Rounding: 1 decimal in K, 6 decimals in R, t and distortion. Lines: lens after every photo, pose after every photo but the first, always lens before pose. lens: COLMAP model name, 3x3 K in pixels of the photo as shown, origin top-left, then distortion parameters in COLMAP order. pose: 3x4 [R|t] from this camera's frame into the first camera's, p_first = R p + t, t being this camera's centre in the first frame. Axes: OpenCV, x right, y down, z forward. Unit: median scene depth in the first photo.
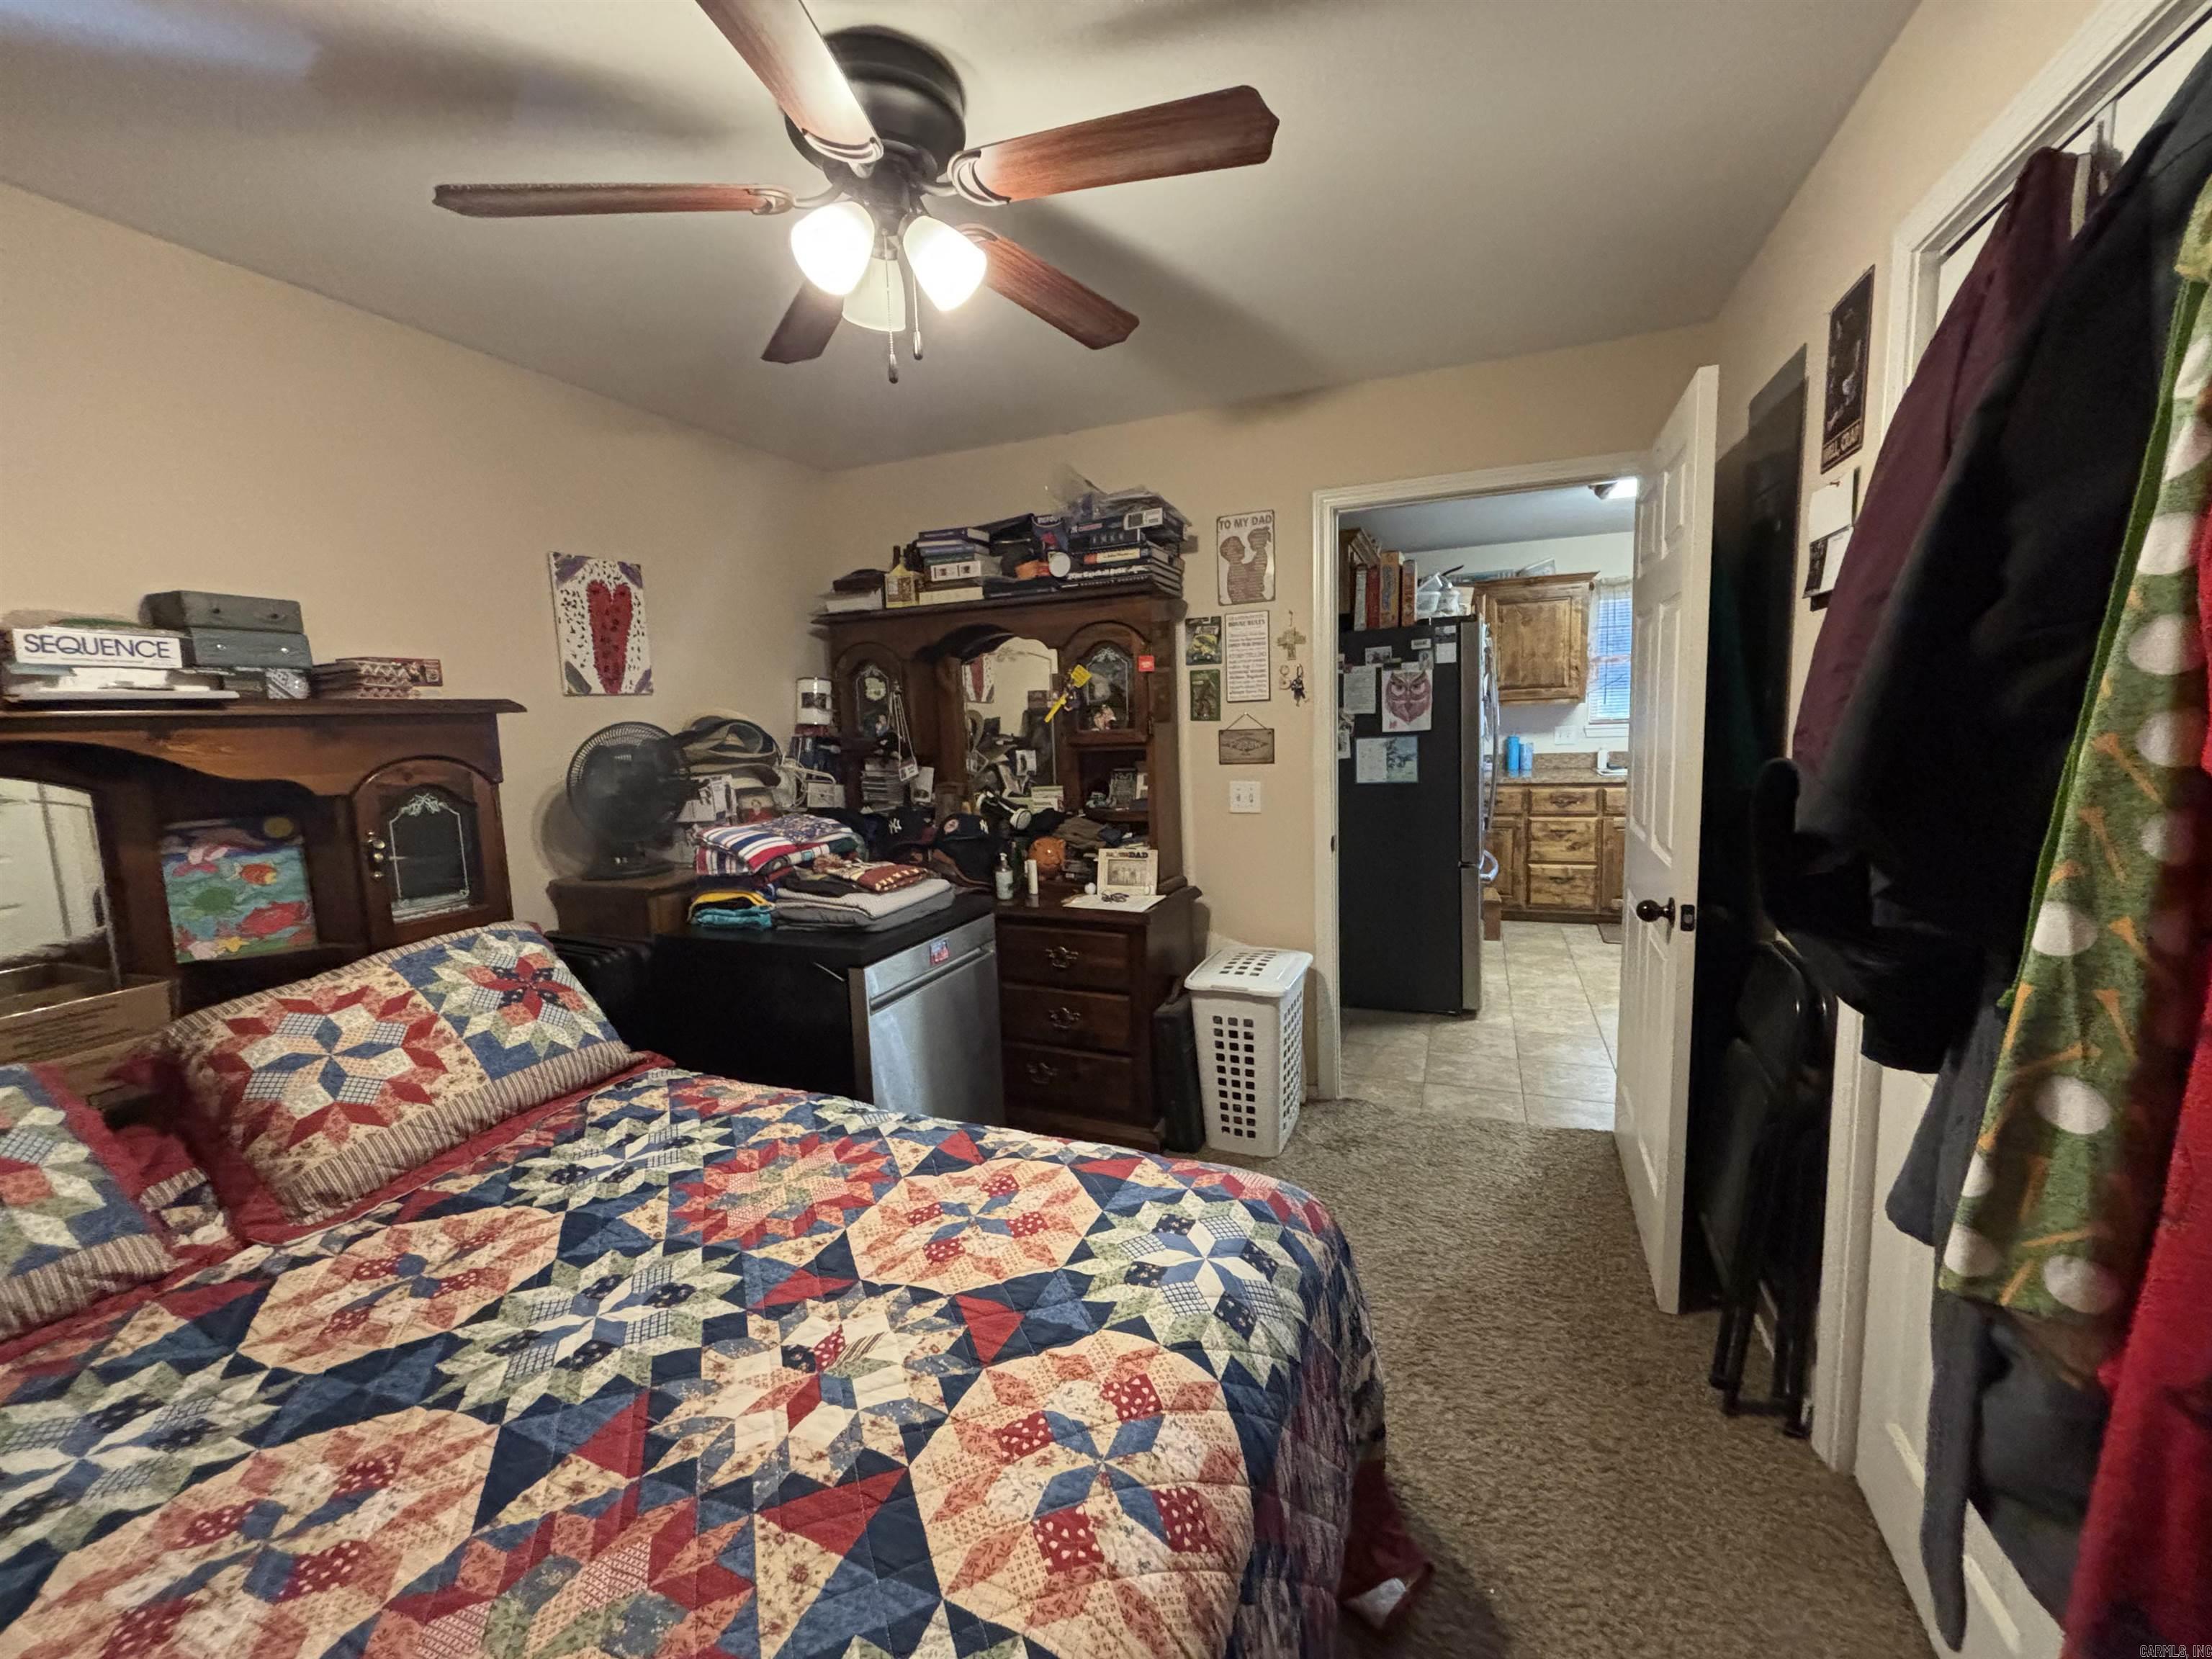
lens RADIAL K [[894.6, 0, 1102.9], [0, 894.6, 823.9], [0, 0, 1]] dist [0.007565, -0.002798]
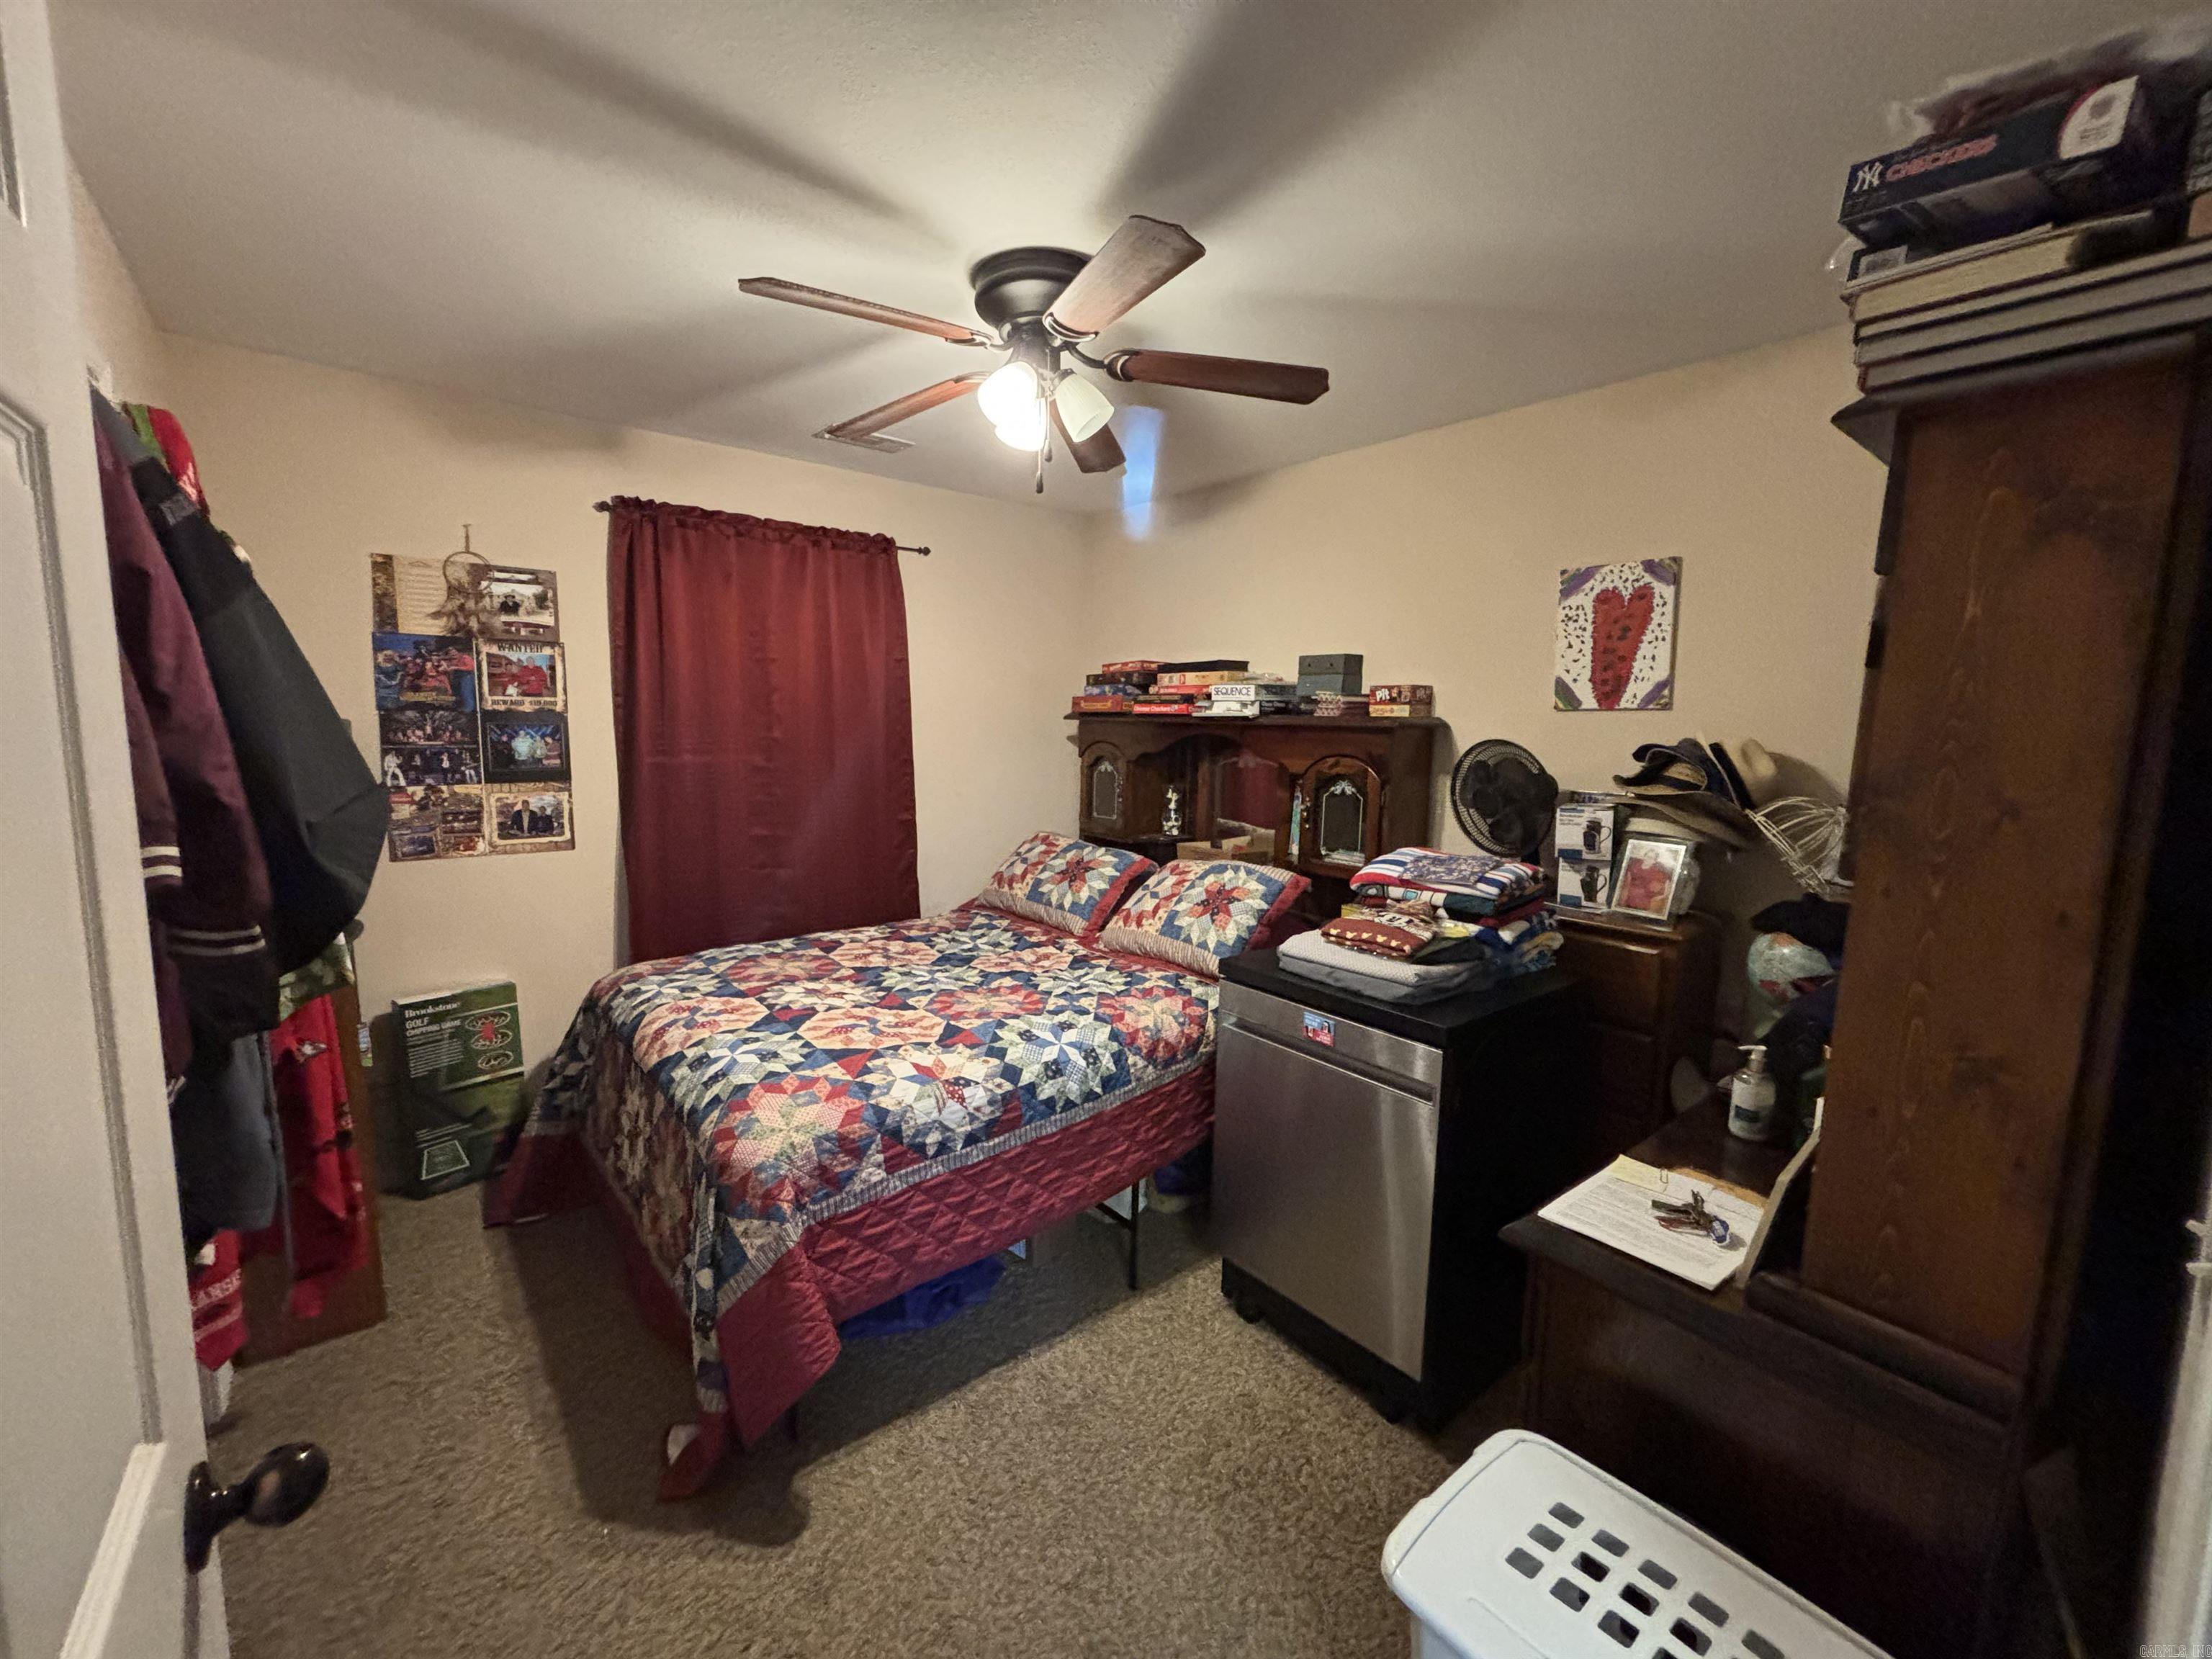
lens RADIAL K [[894.6, 0, 1102.9], [0, 894.6, 823.9], [0, 0, 1]] dist [0.007565, -0.002798]
pose [[-0.473096, 0.133367, -0.870858, 0.670993], [-0.106589, 0.972550, 0.206845, -0.213161], [0.874539, 0.190682, -0.445894, 1.260629]]
